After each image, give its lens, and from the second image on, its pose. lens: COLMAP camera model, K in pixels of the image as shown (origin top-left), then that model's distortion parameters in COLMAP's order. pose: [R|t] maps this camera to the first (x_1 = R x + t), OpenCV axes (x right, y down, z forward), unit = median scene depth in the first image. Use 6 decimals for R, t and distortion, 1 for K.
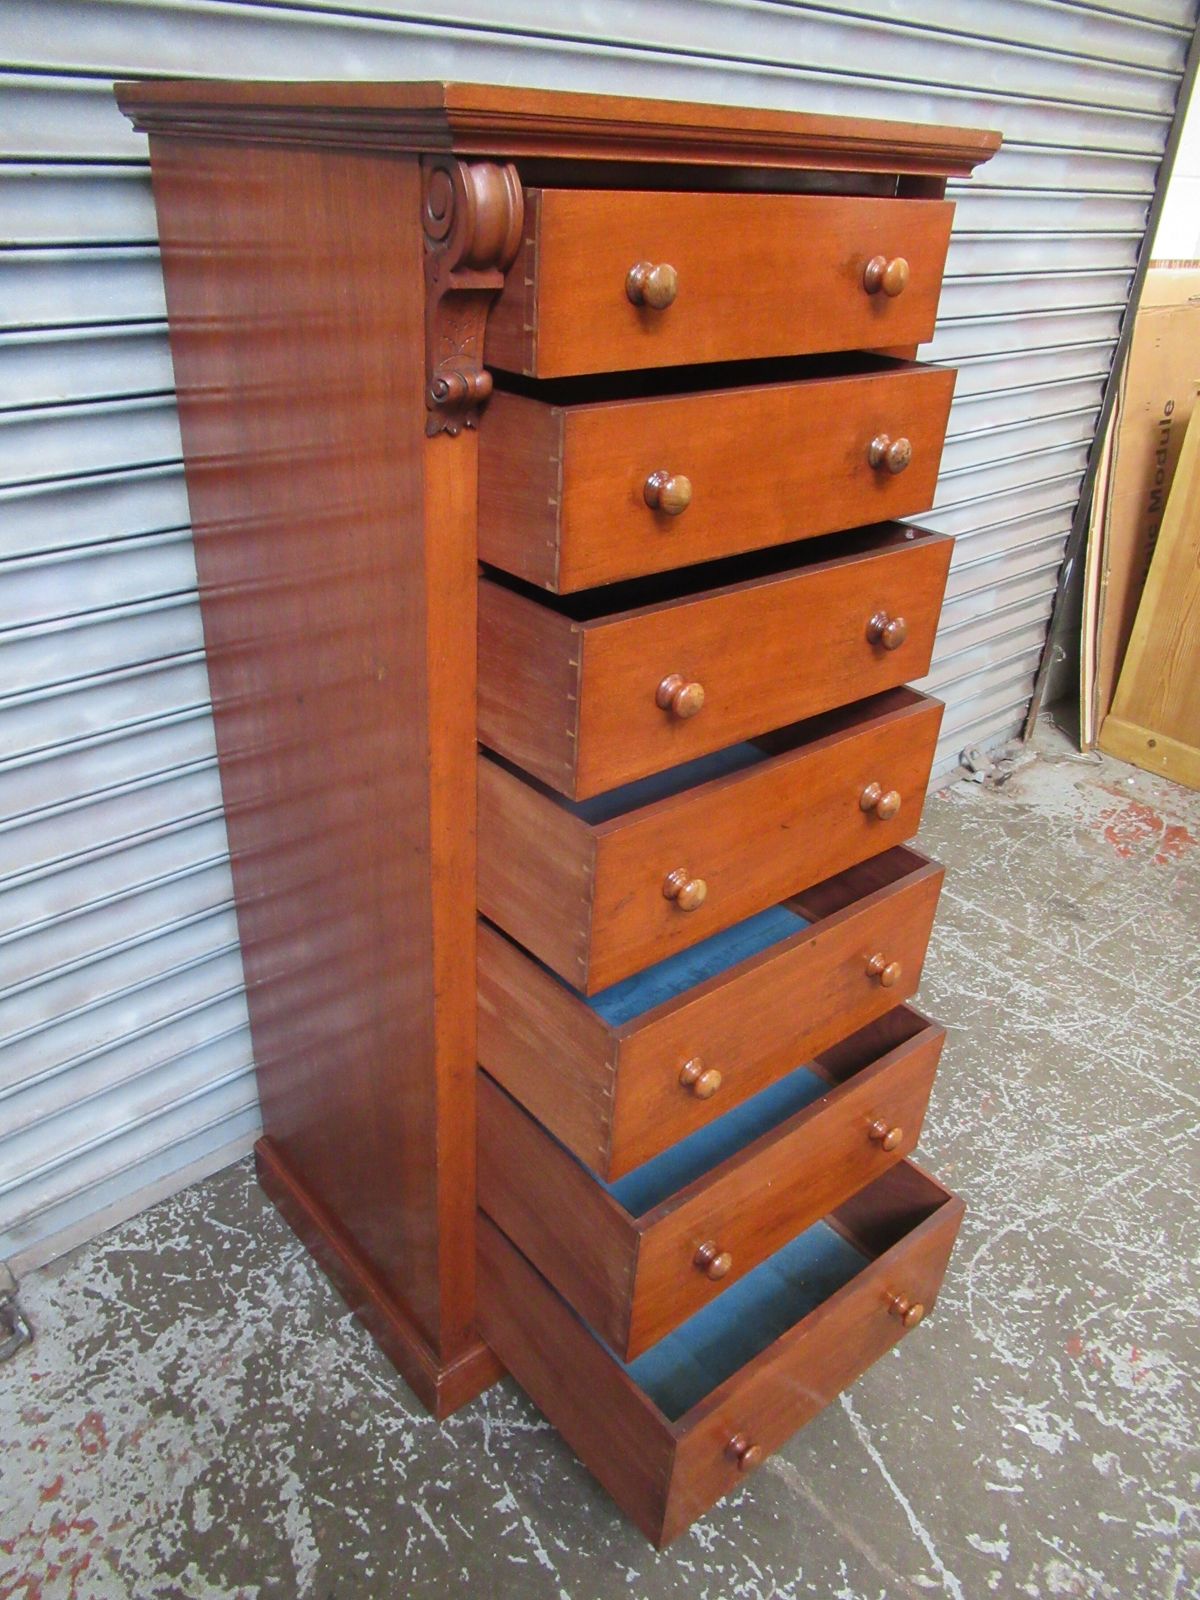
lens RADIAL K [[1194.0, 0, 595.4], [0, 1194.0, 782.9], [0, 0, 1]] dist [0.002576, -0.003166]
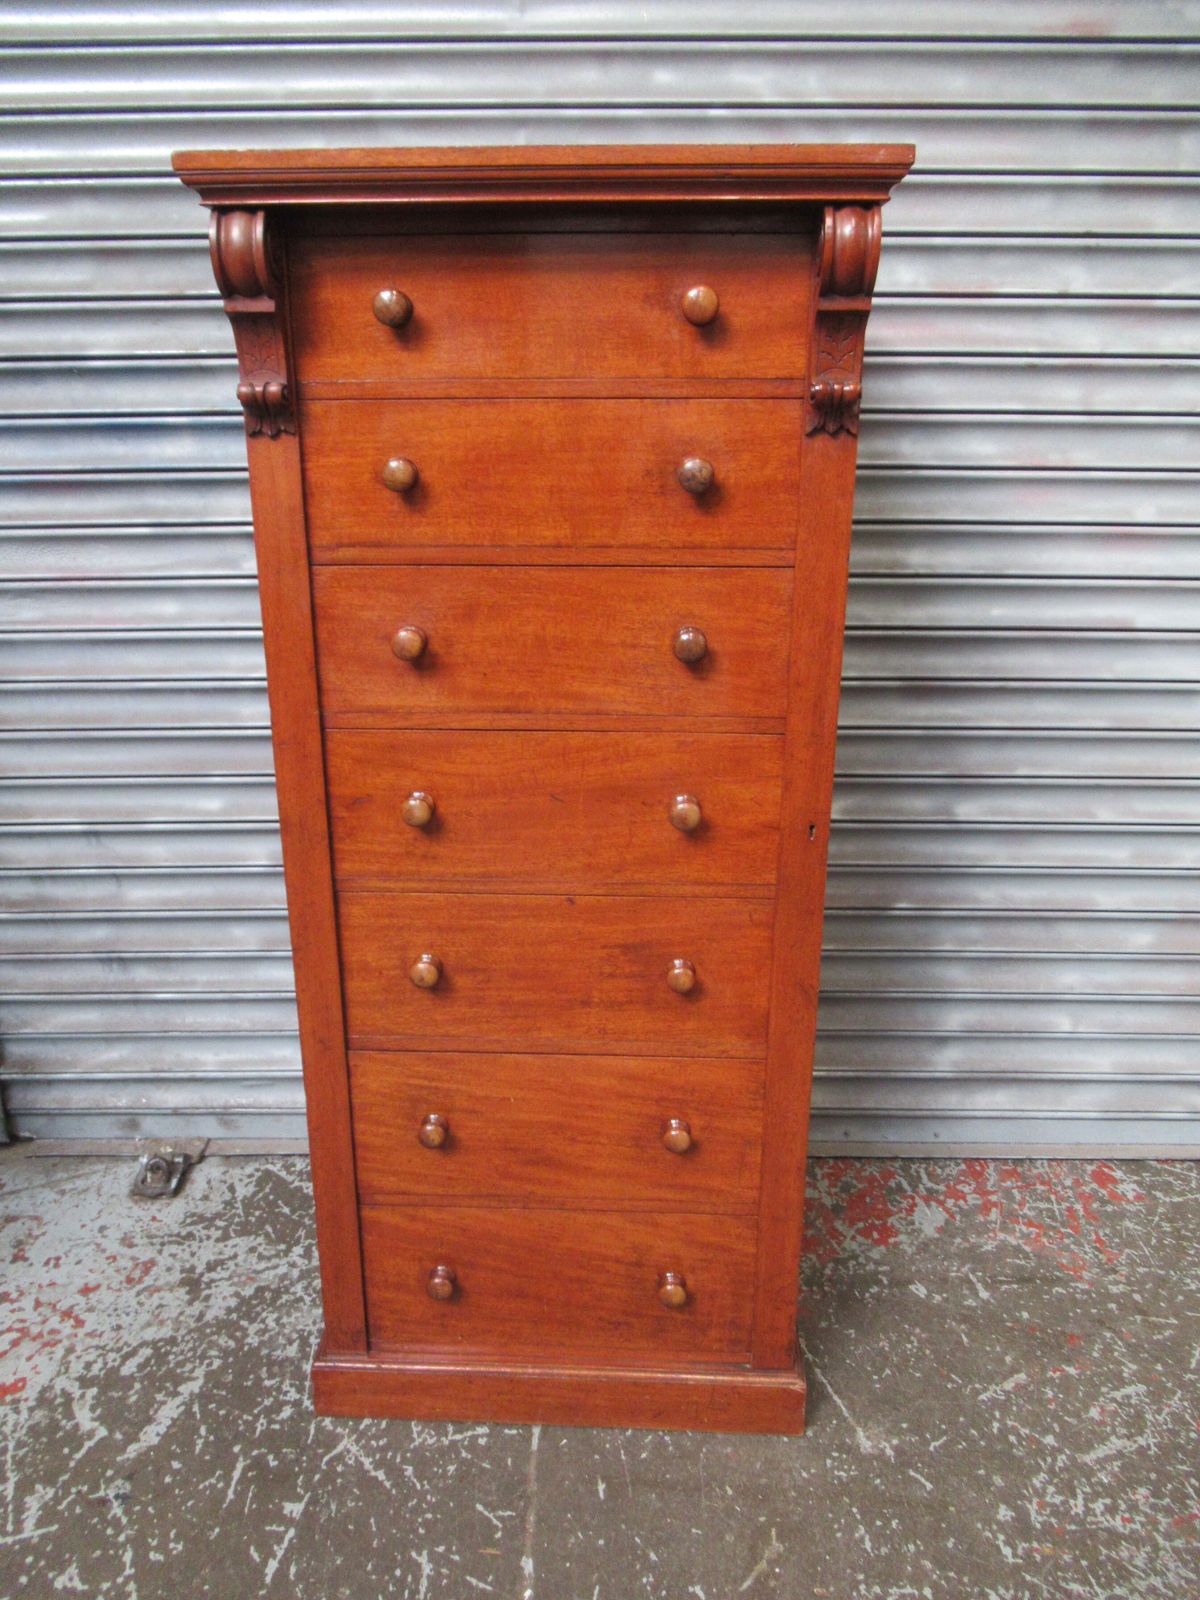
lens RADIAL K [[1194.0, 0, 591.3], [0, 1194.0, 779.8], [0, 0, 1]] dist [0.002576, -0.003166]
pose [[0.731759, 0.166400, -0.660938, 0.626141], [-0.295121, 0.951473, -0.087197, 0.035821], [0.614355, 0.258864, 0.745357, 0.237967]]
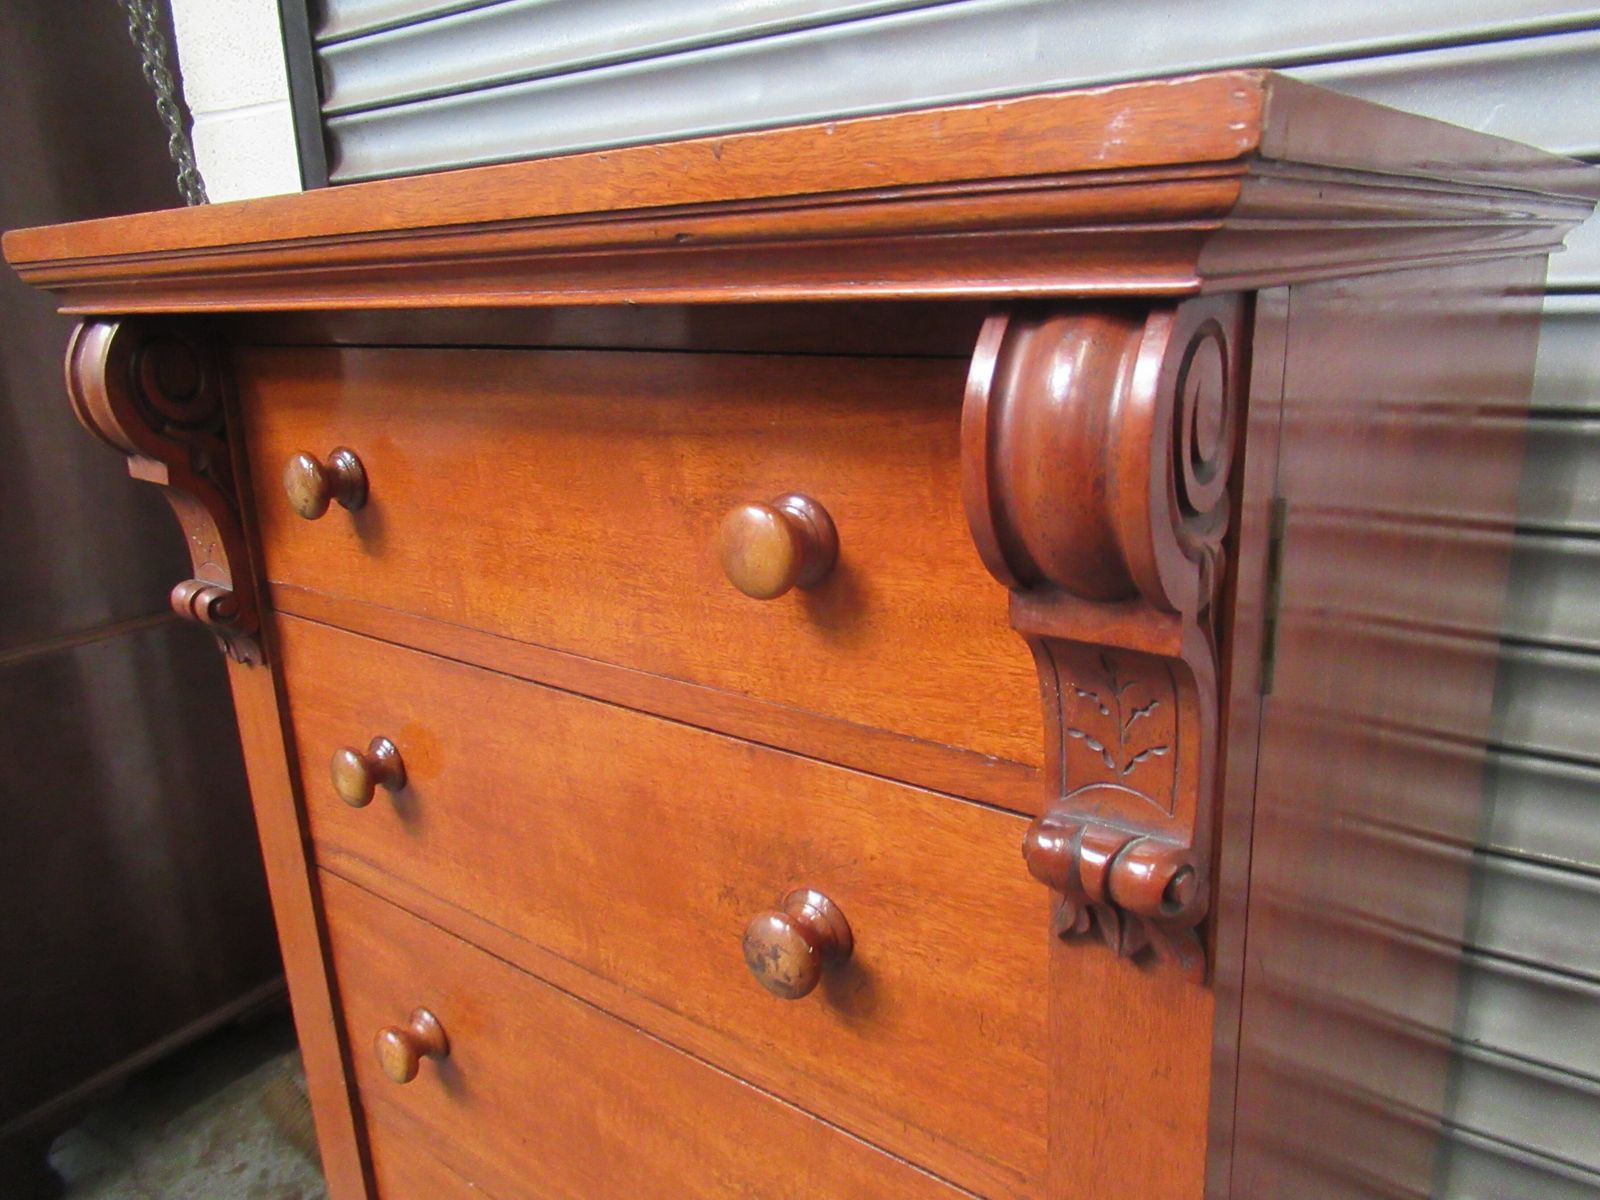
lens RADIAL K [[1194.0, 0, 811.4], [0, 1194.0, 606.4], [0, 0, 1]] dist [0.002576, -0.003166]
pose [[0.201401, 0.224536, -0.953426, 0.401521], [-0.425360, 0.896851, 0.121360, -0.351263], [0.882330, 0.381107, 0.276135, 0.689473]]
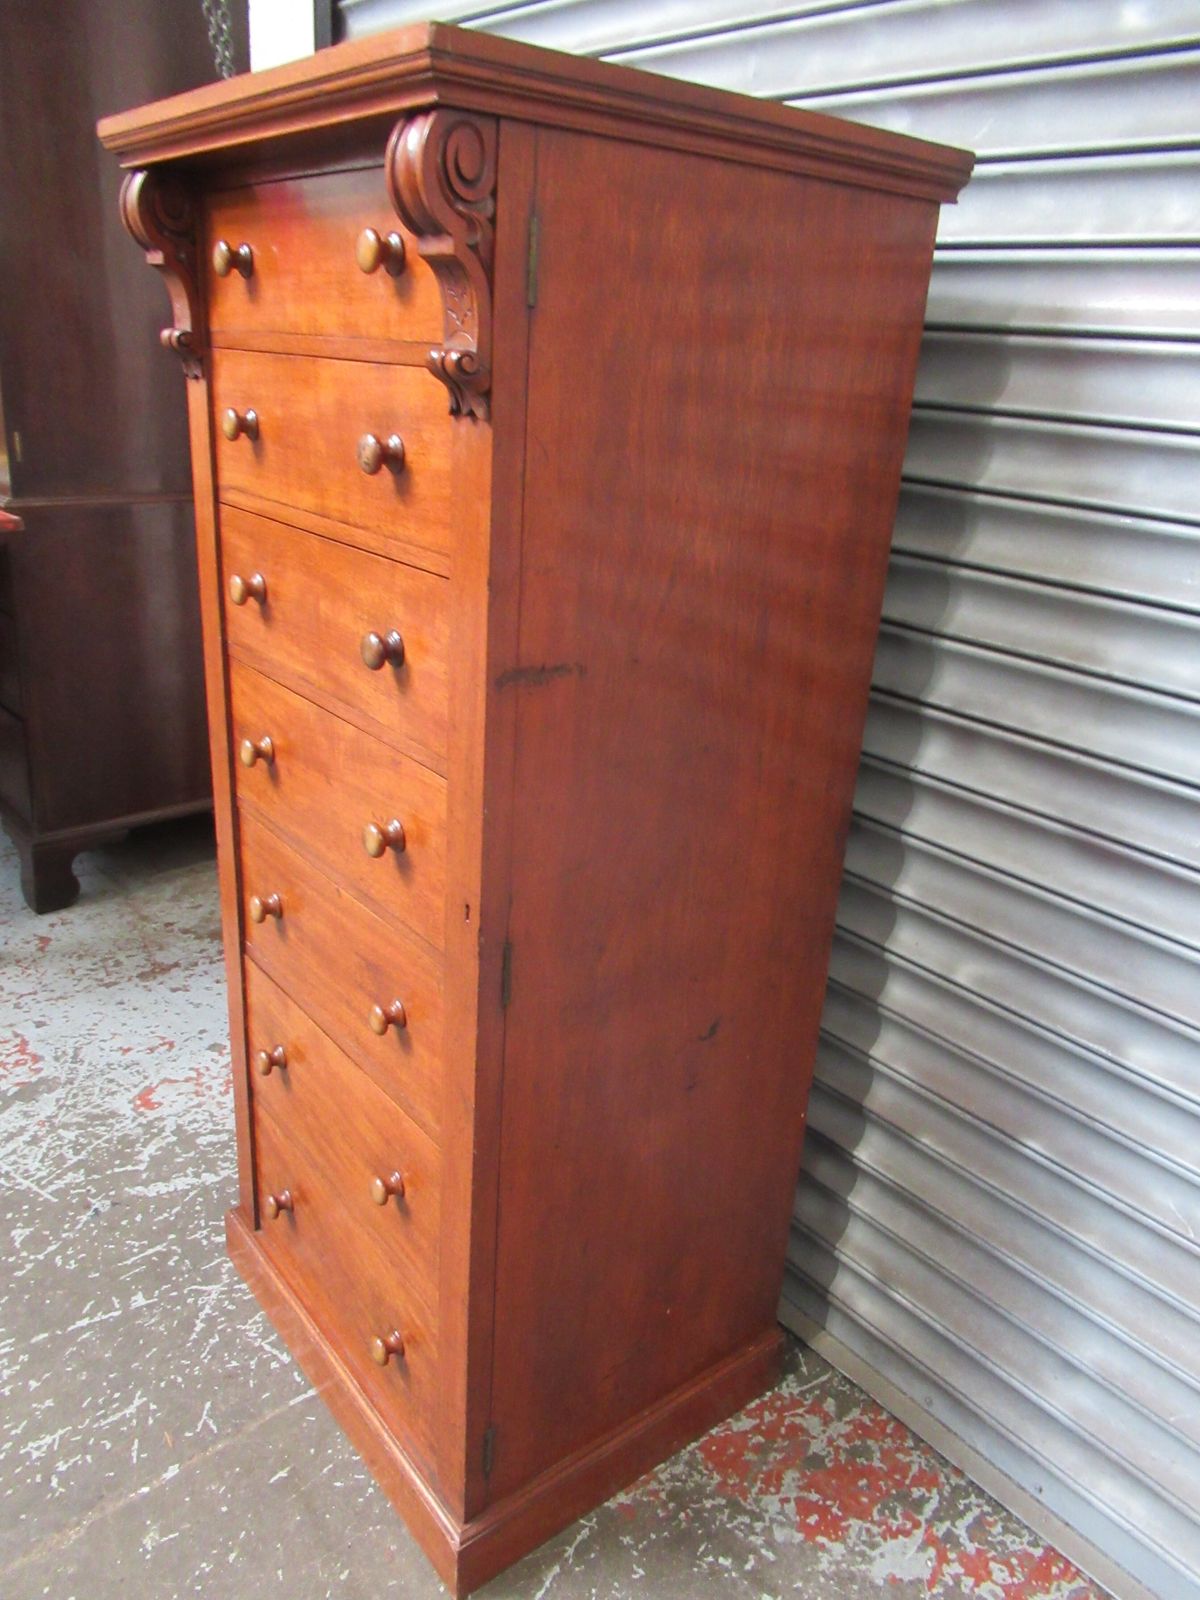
lens RADIAL K [[1194.0, 0, 588.9], [0, 1194.0, 777.6], [0, 0, 1]] dist [0.002576, -0.003166]
pose [[-0.031912, 0.305551, -0.951641, 0.812153], [-0.526305, 0.804293, 0.275890, -0.336506], [0.849697, 0.509658, 0.135146, 0.900948]]
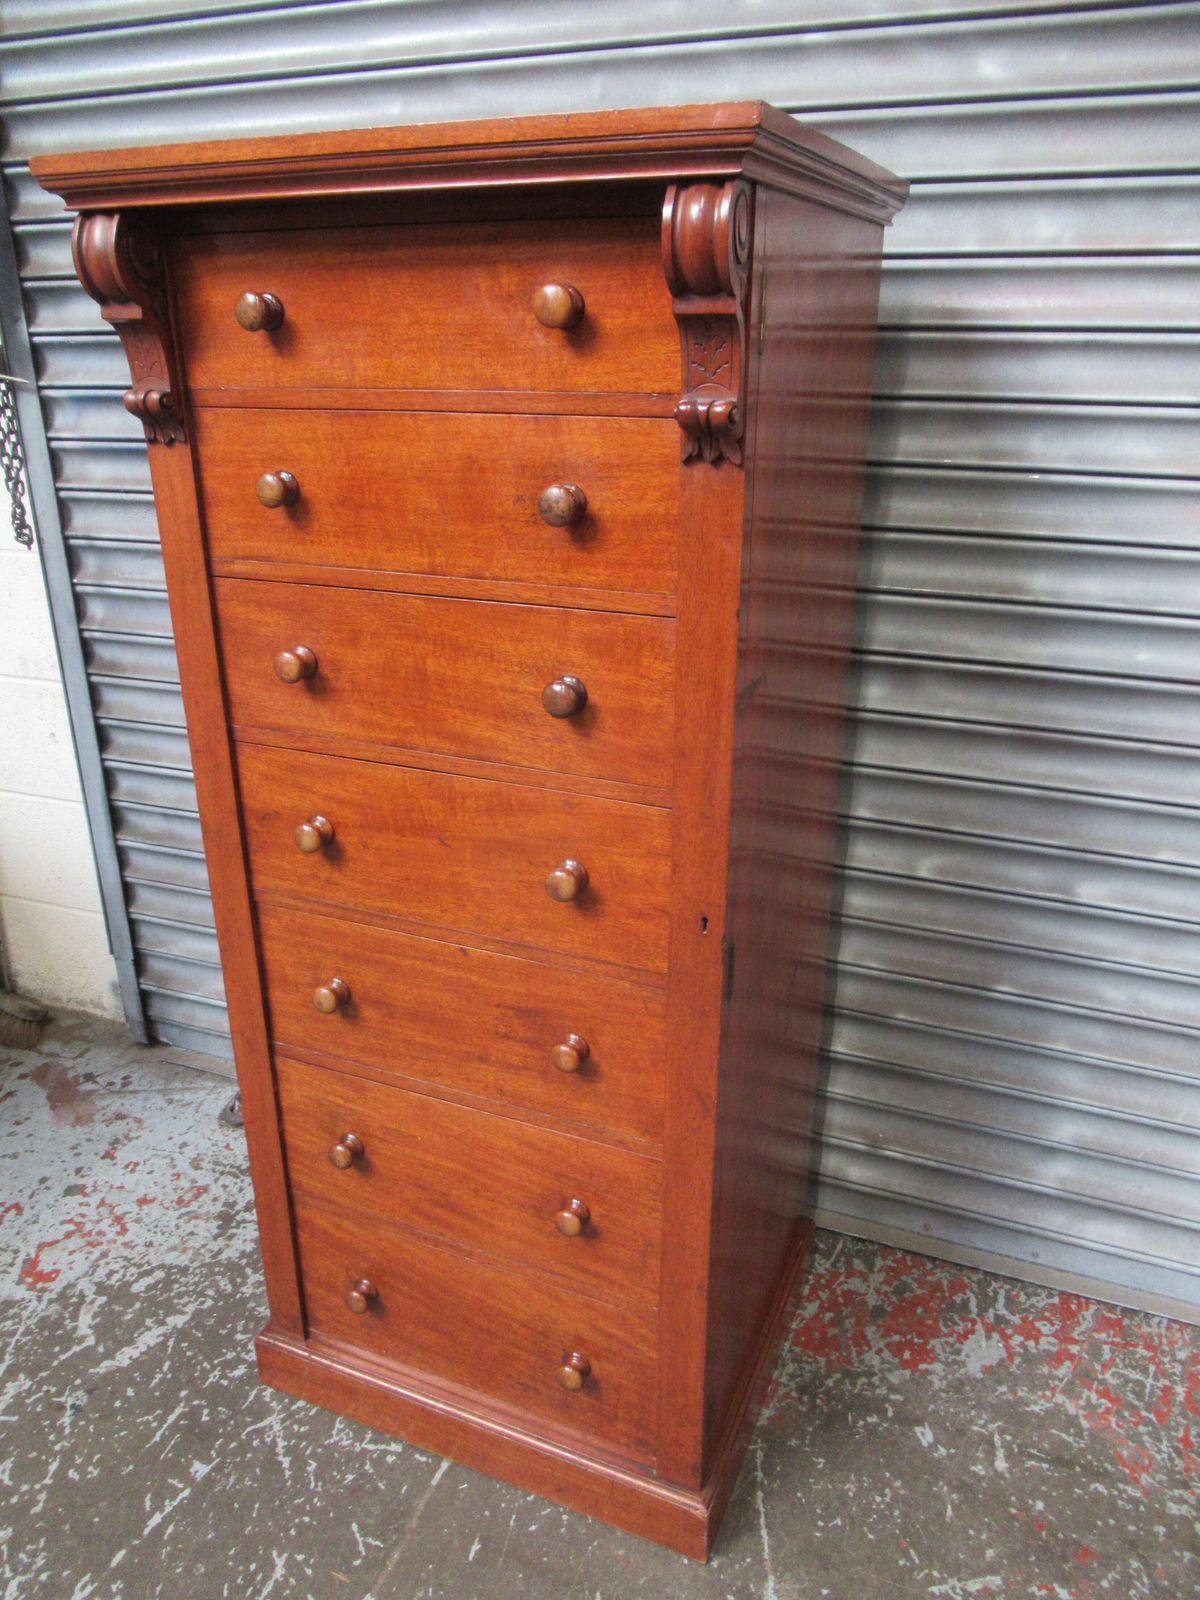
lens RADIAL K [[1194.0, 0, 591.3], [0, 1194.0, 778.9], [0, 0, 1]] dist [0.002576, -0.003166]
pose [[0.444940, 0.284679, -0.849109, 0.744141], [-0.405535, 0.909399, 0.092388, -0.168272], [0.798480, 0.303236, 0.520075, 0.517218]]
